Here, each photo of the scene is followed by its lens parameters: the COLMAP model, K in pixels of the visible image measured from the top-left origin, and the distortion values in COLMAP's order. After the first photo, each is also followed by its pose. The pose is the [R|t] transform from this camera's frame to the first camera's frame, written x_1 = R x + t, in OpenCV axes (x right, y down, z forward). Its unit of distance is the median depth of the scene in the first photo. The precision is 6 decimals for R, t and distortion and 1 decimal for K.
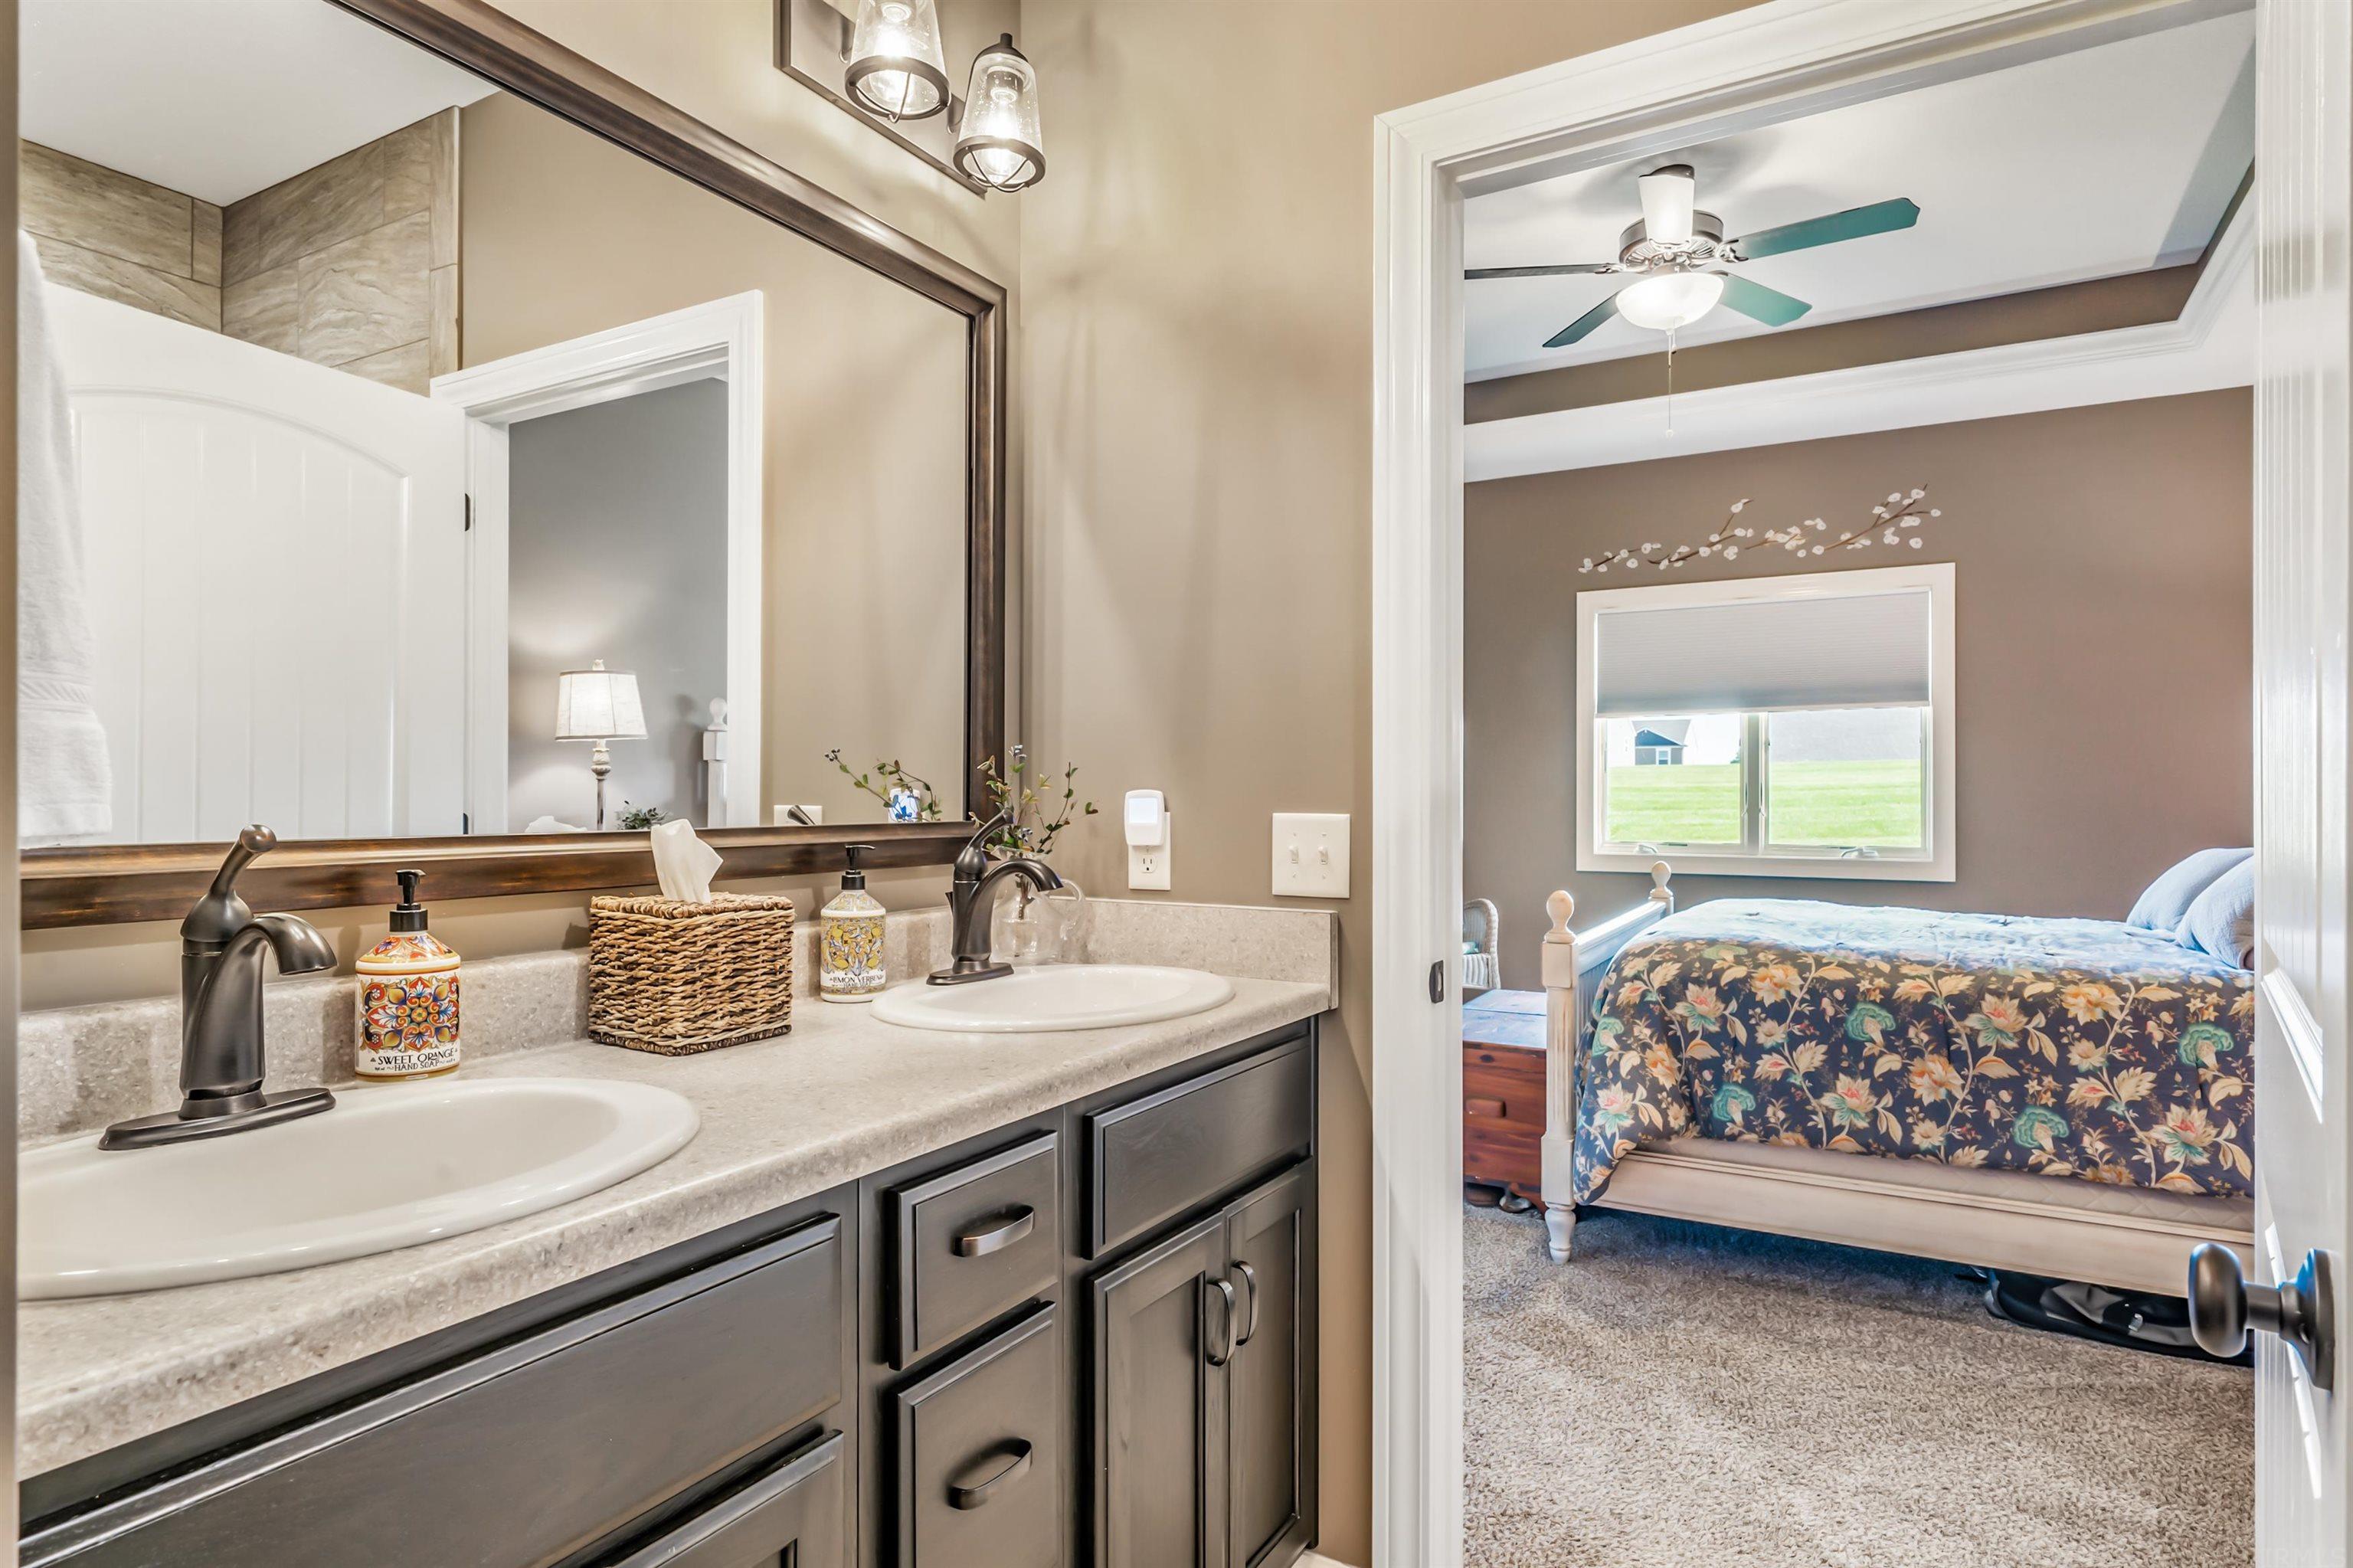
lens RADIAL K [[1262.2, 0, 1189.8], [0, 1262.2, 795.6], [0, 0, 1]] dist [0.011350, -0.001592]
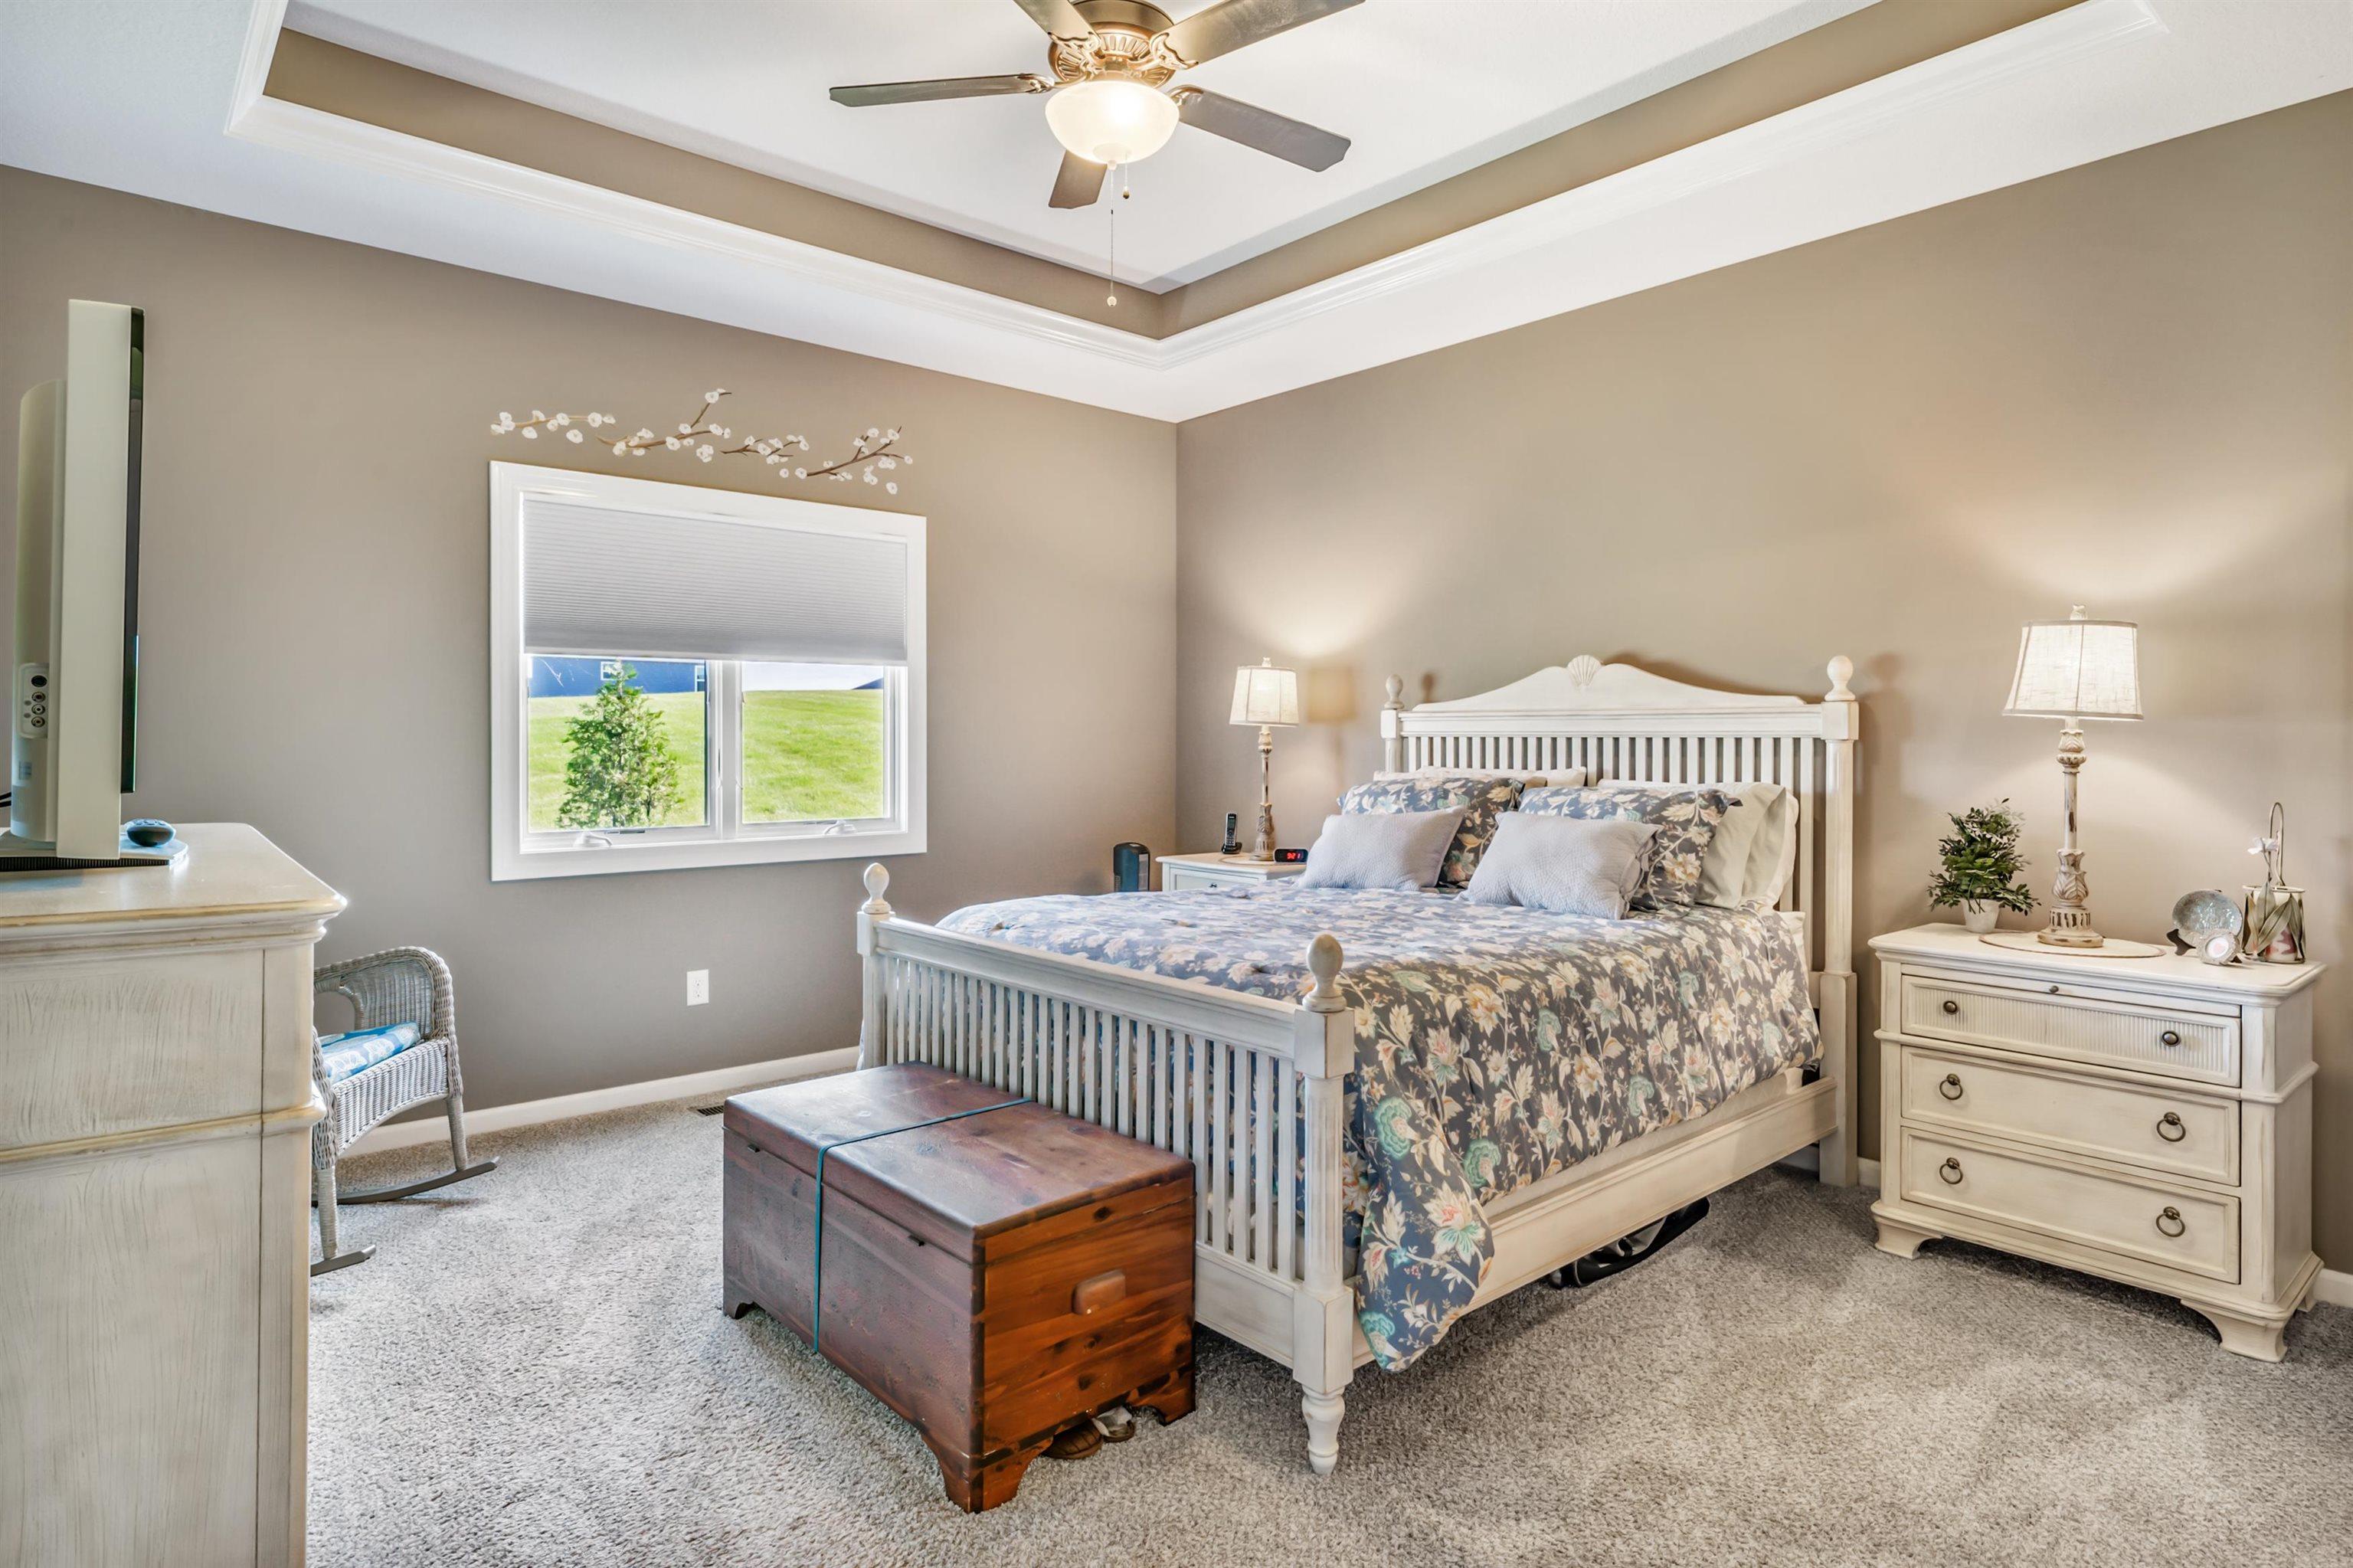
lens RADIAL K [[1262.2, 0, 1184.2], [0, 1262.2, 752.4], [0, 0, 1]] dist [0.011350, -0.001592]
pose [[0.335618, -0.012136, 0.941920, -0.306024], [-0.000889, 0.999912, 0.013200, -0.026609], [-0.941998, -0.005268, 0.335578, 0.673501]]
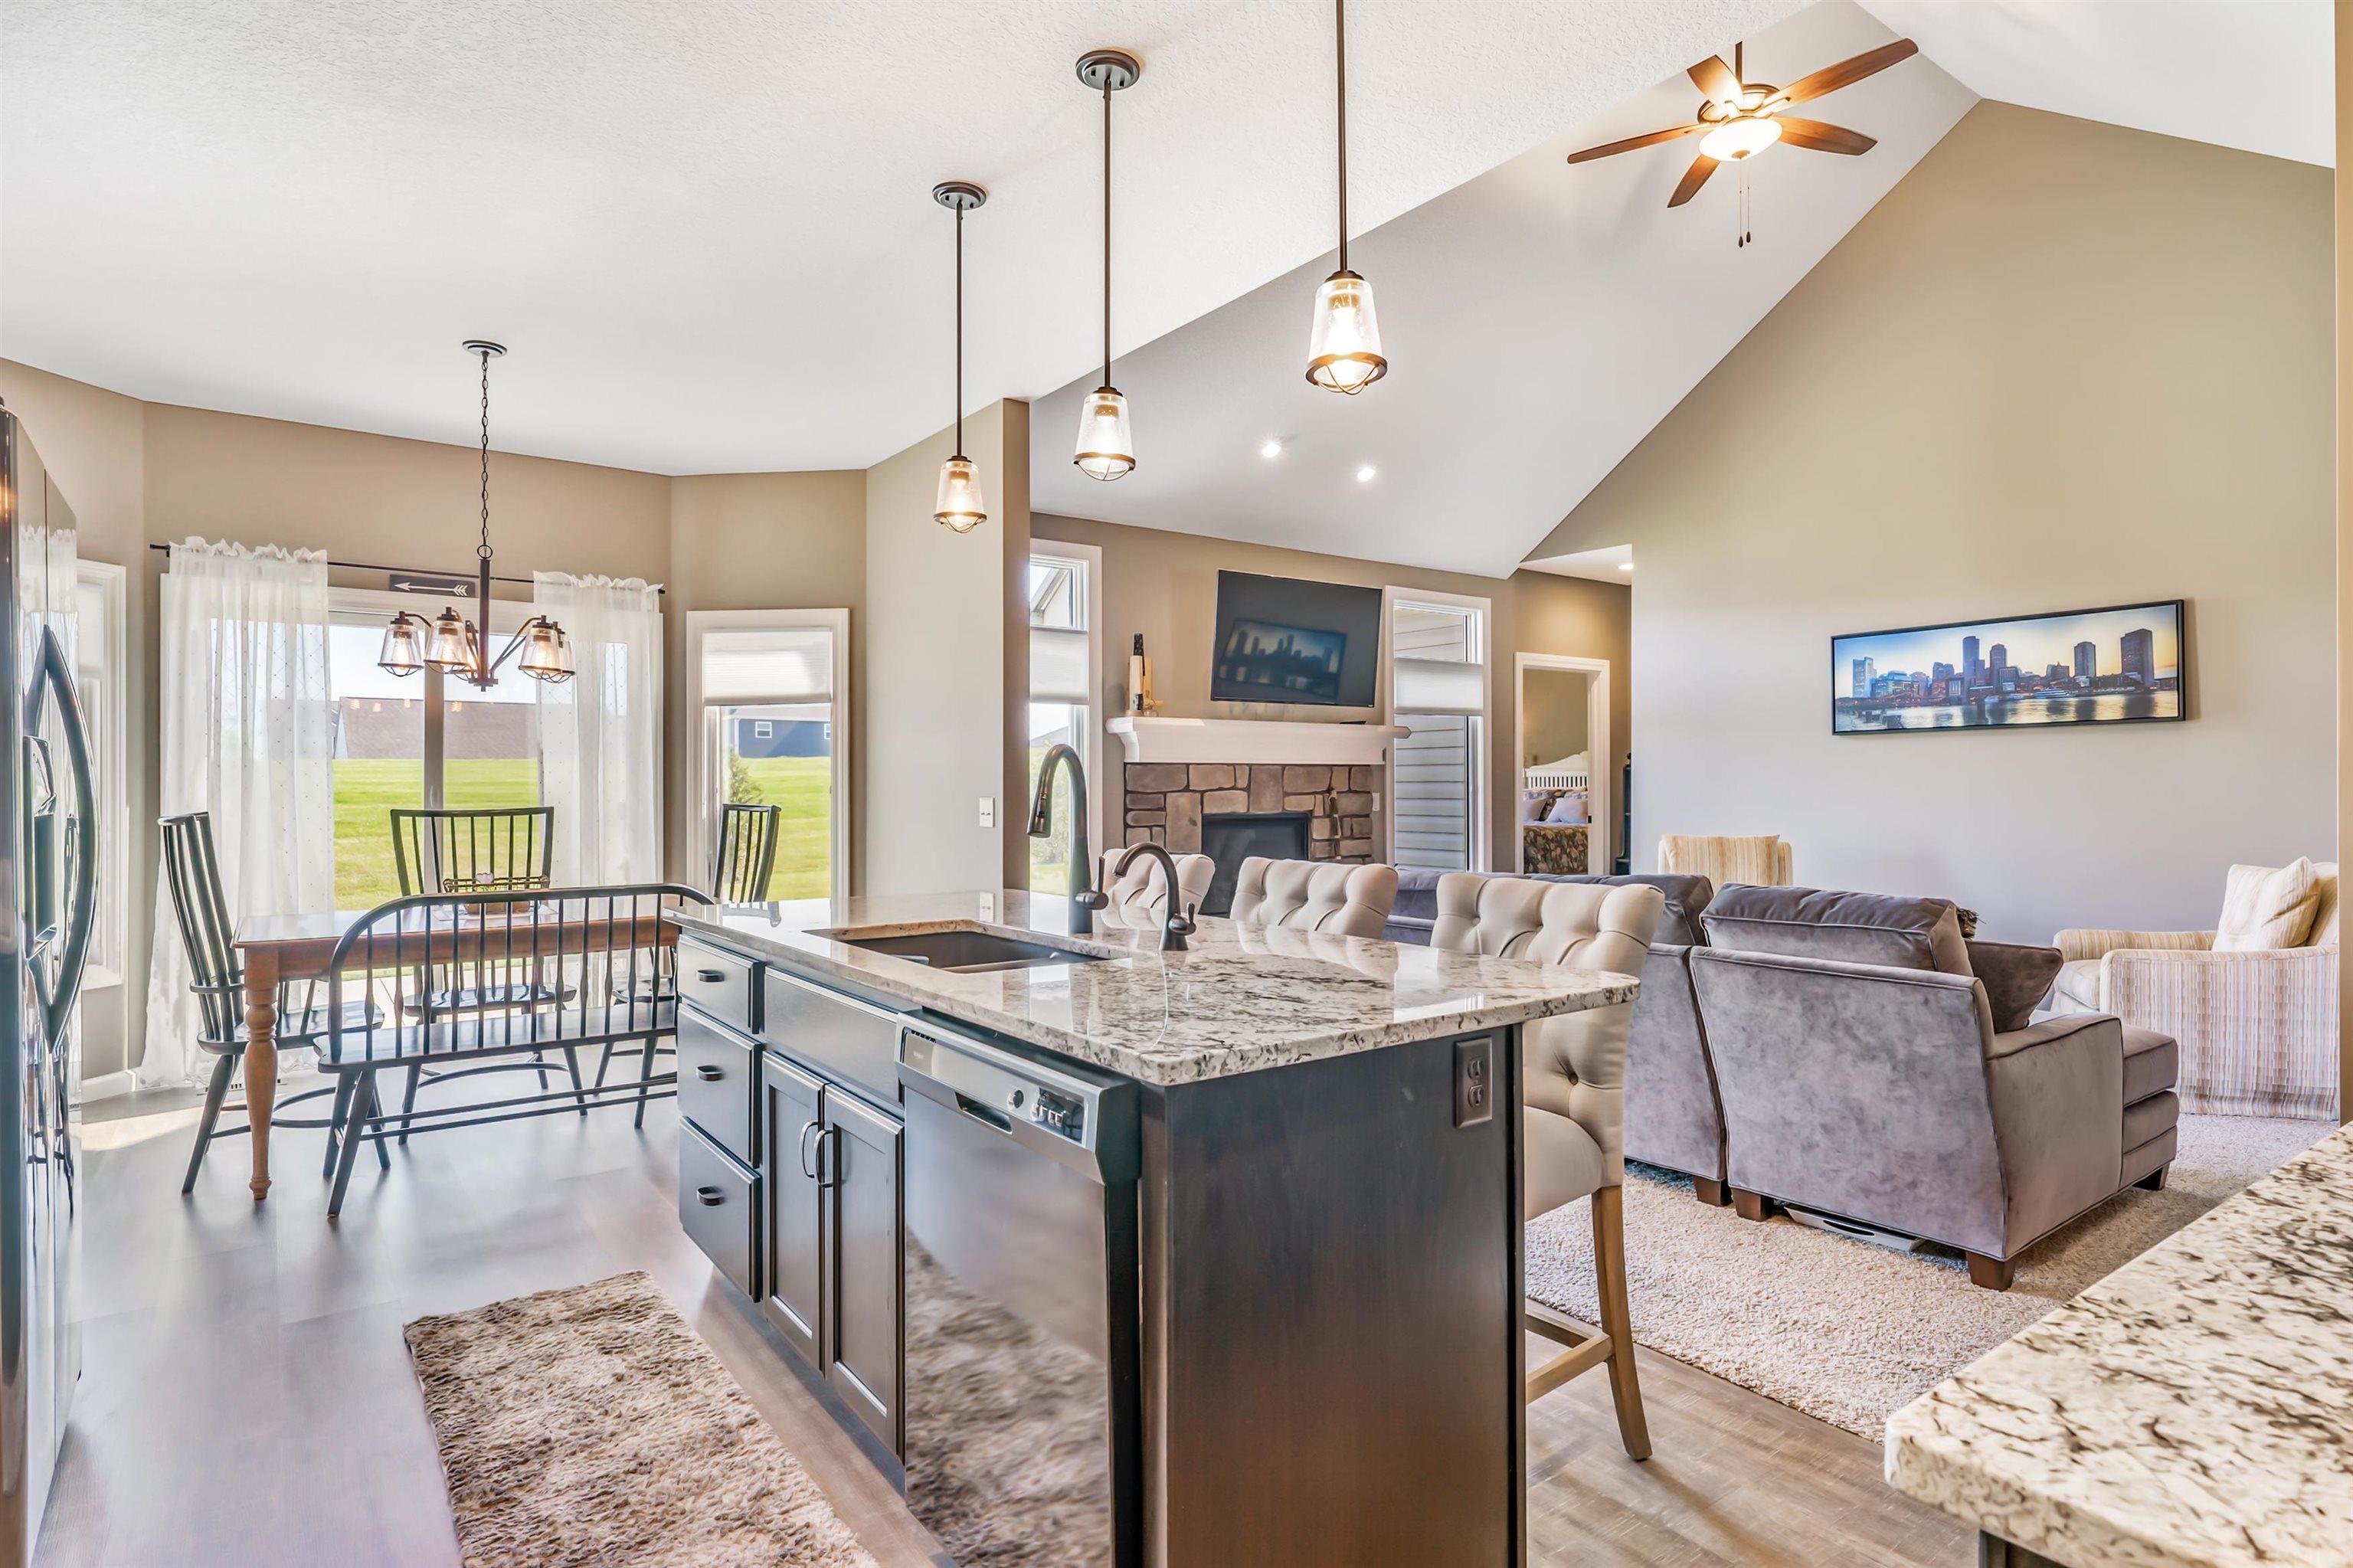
lens RADIAL K [[1262.2, 0, 1180.7], [0, 1262.2, 779.9], [0, 0, 1]] dist [0.011350, -0.001592]
pose [[0.414527, 0.002528, 0.910033, -2.707014], [0.018752, 0.999760, -0.011319, 0.000525], [-0.909844, 0.021757, 0.414380, 0.299919]]
